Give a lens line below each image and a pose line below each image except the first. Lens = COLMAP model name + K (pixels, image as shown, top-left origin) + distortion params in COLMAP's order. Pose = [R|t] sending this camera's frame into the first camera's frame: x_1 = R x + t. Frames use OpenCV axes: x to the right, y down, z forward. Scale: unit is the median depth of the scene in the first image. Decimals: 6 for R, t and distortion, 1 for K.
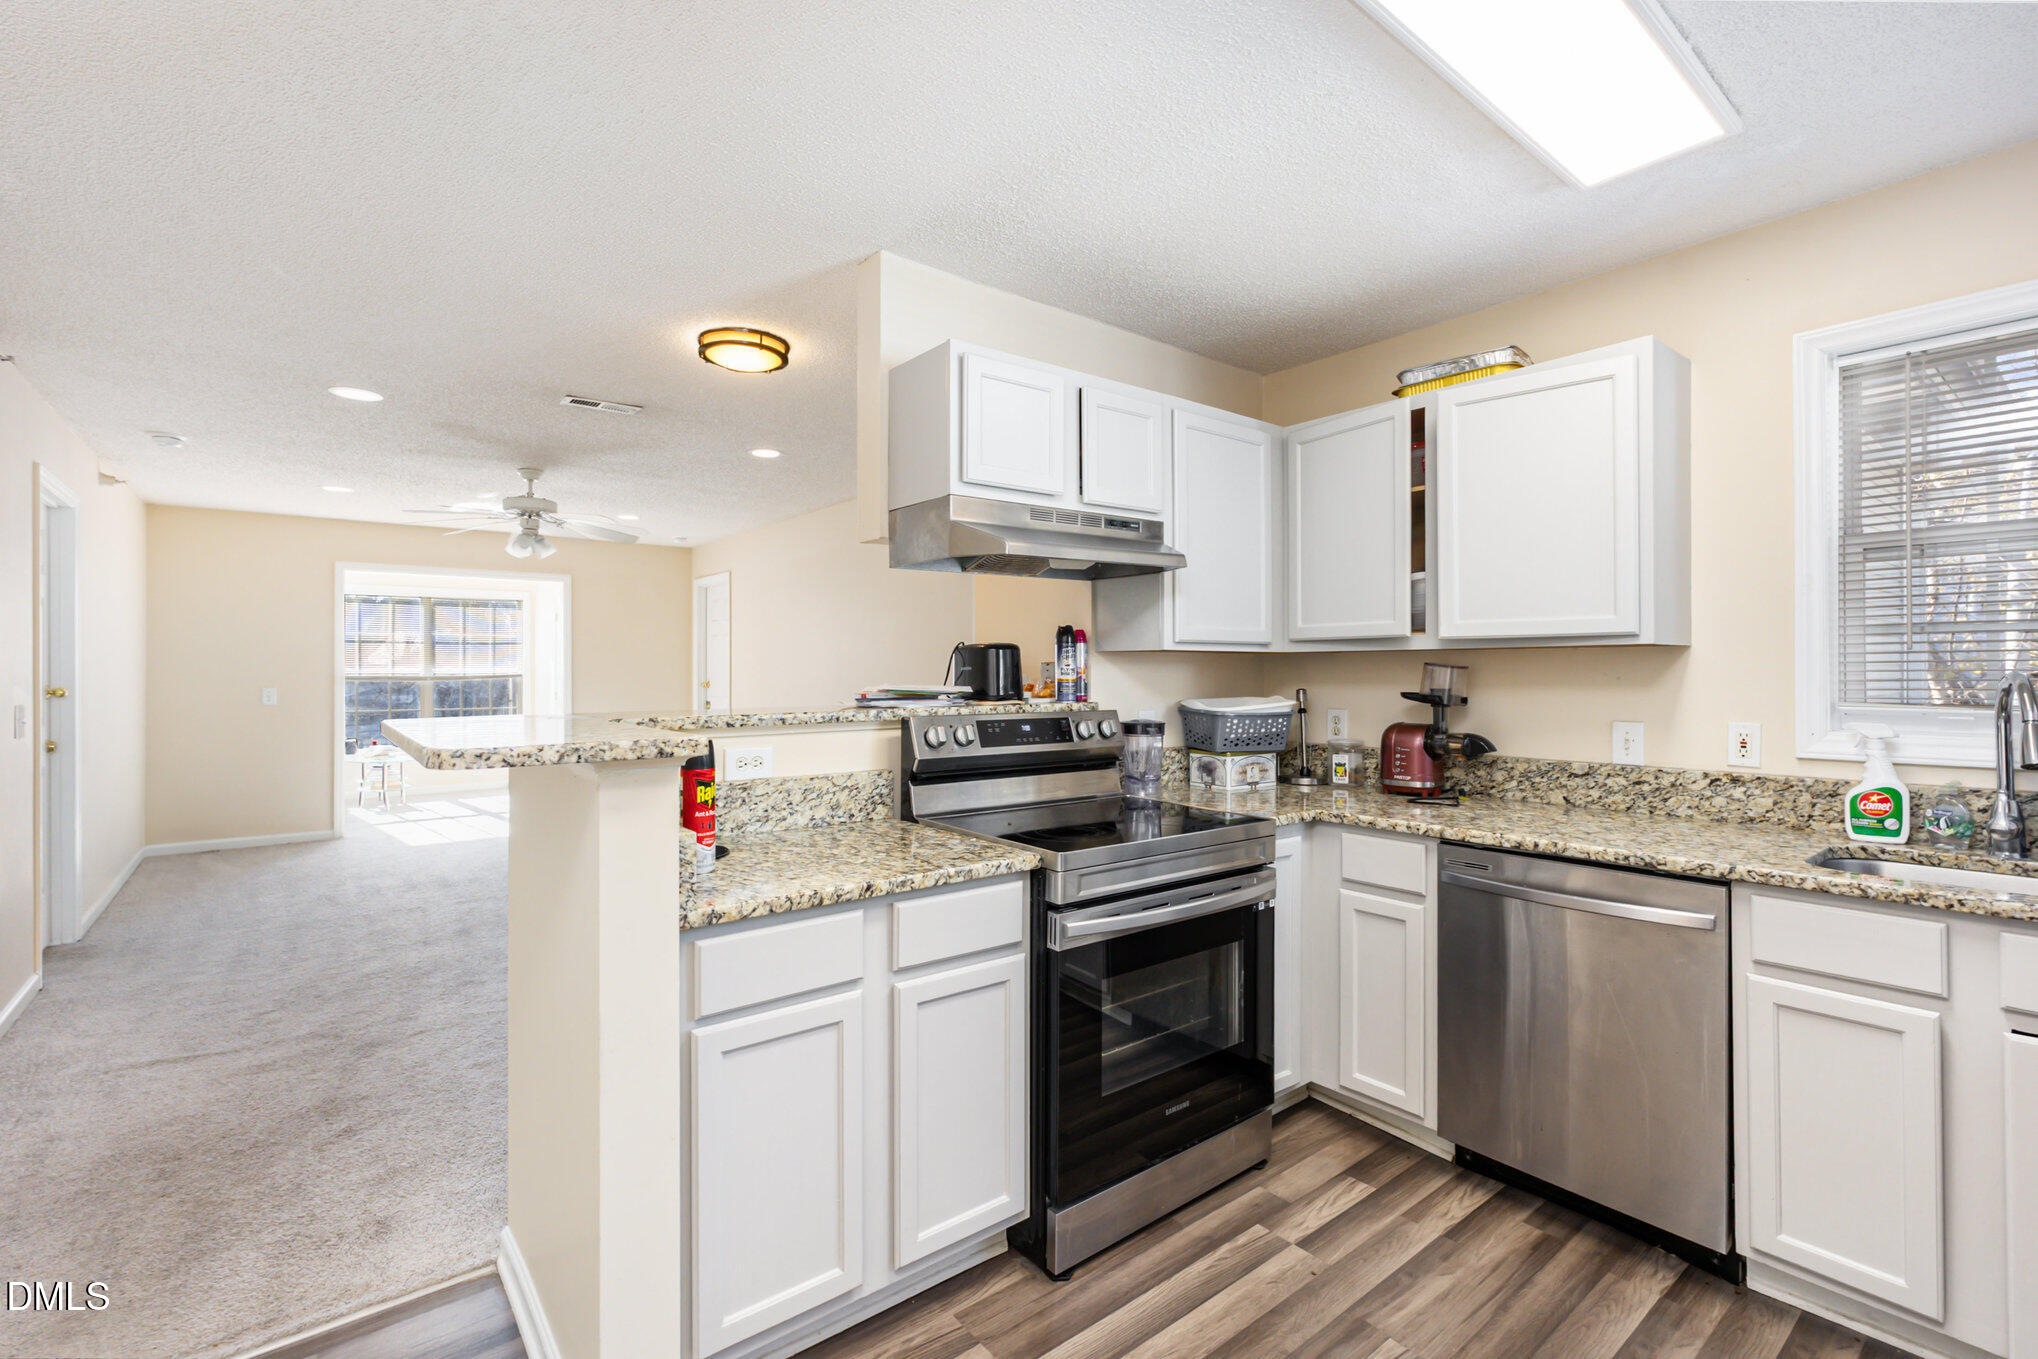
lens RADIAL K [[908.3, 0, 1018.8], [0, 908.3, 673.3], [0, 0, 1]] dist [-0.001129, -0.001120]
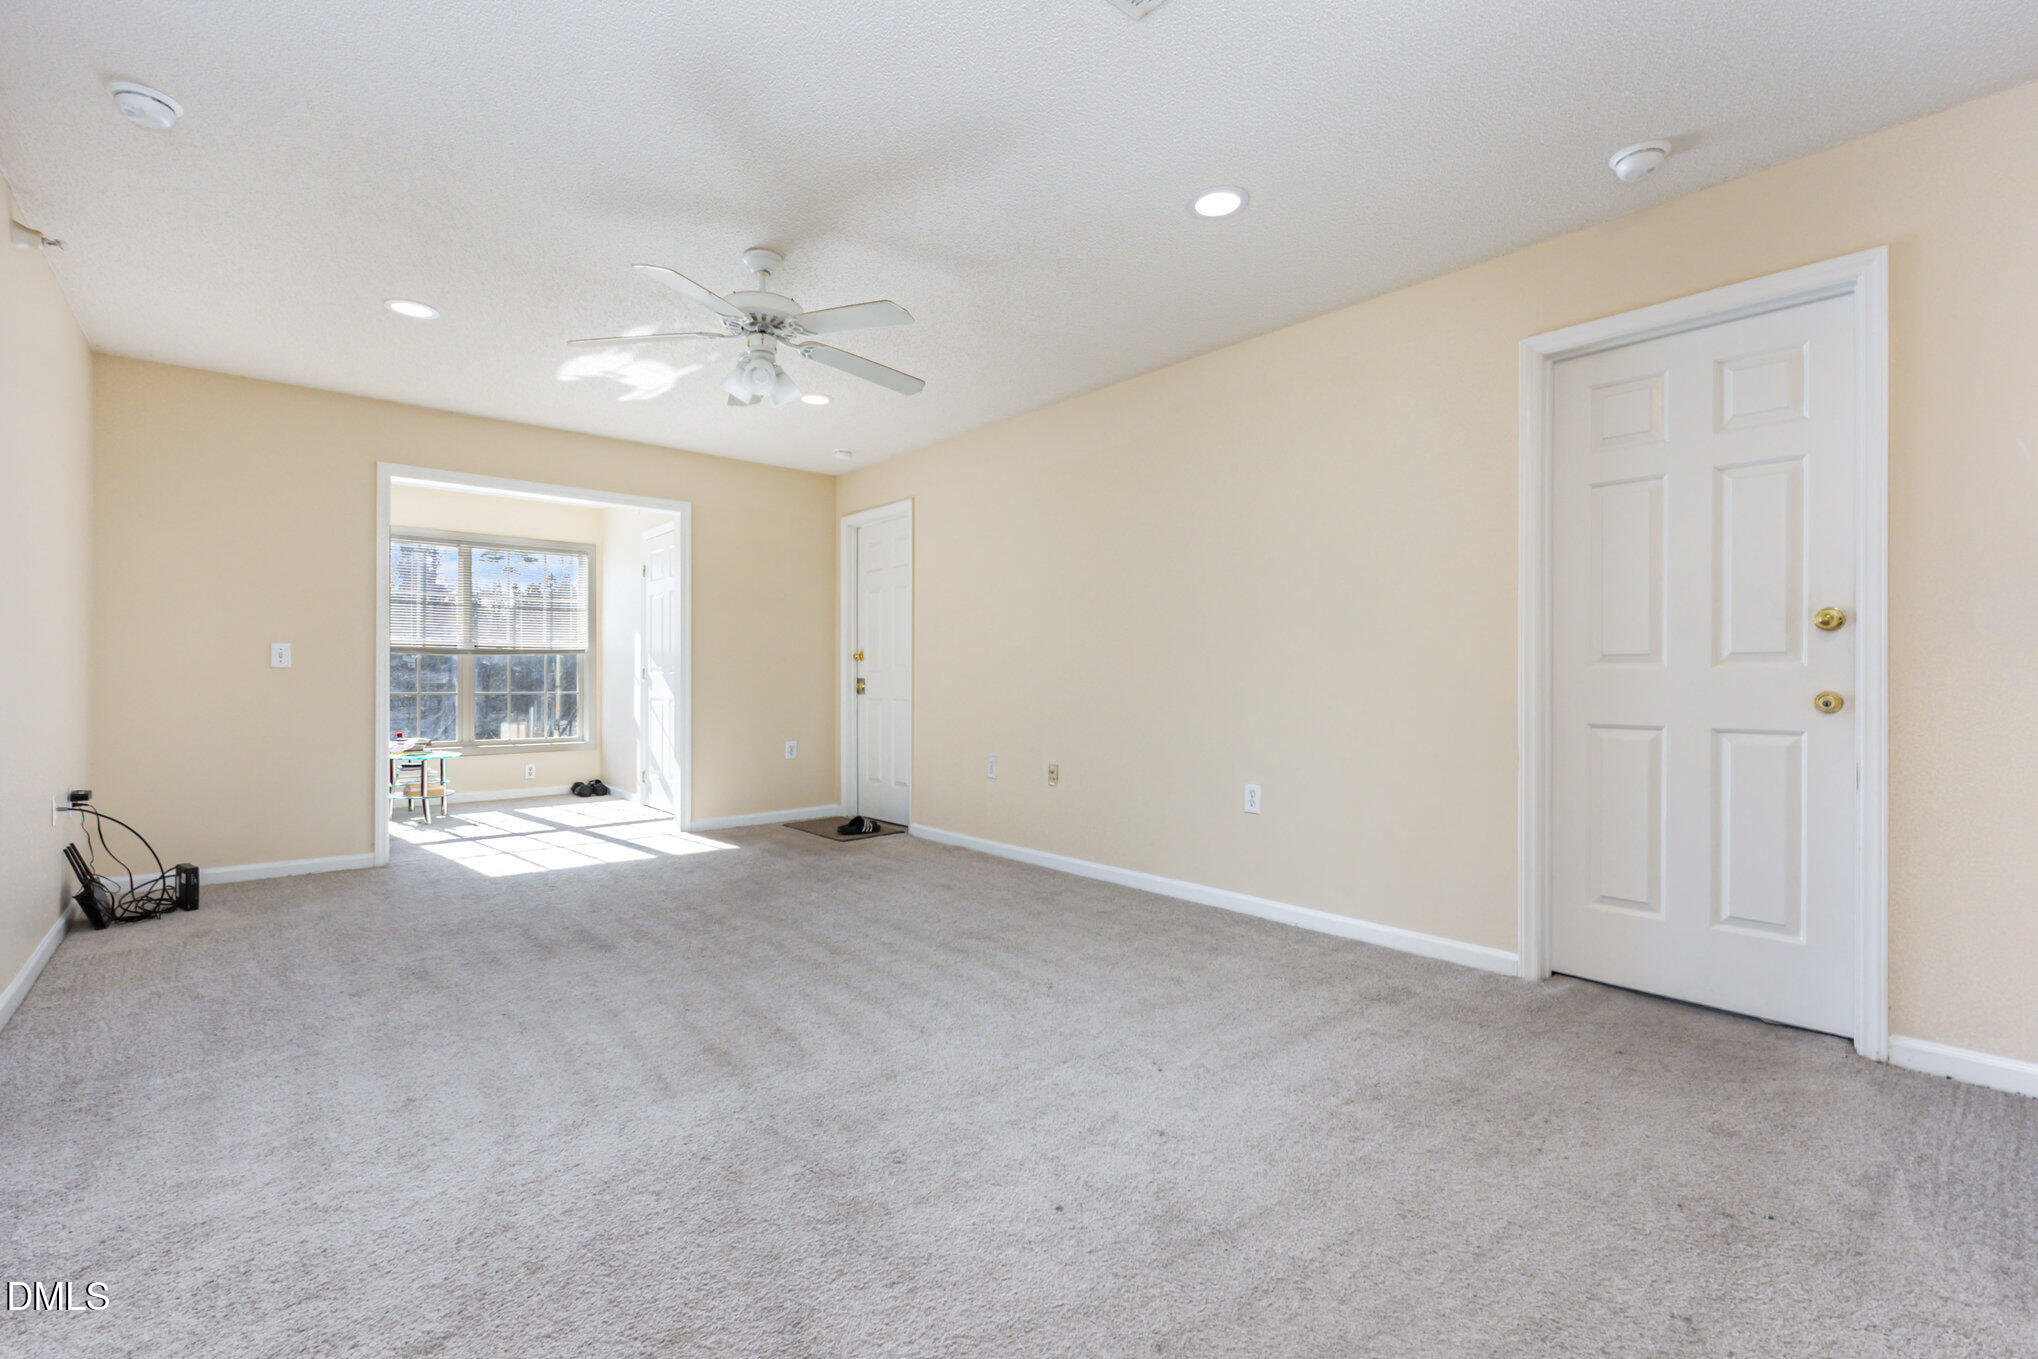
lens RADIAL K [[908.3, 0, 1018.9], [0, 908.3, 686.5], [0, 0, 1]] dist [-0.001129, -0.001120]
pose [[0.999313, 0.002938, 0.036954, -0.290234], [-0.003018, 0.999993, 0.002109, 0.042836], [-0.036948, -0.002219, 0.999315, 0.293304]]
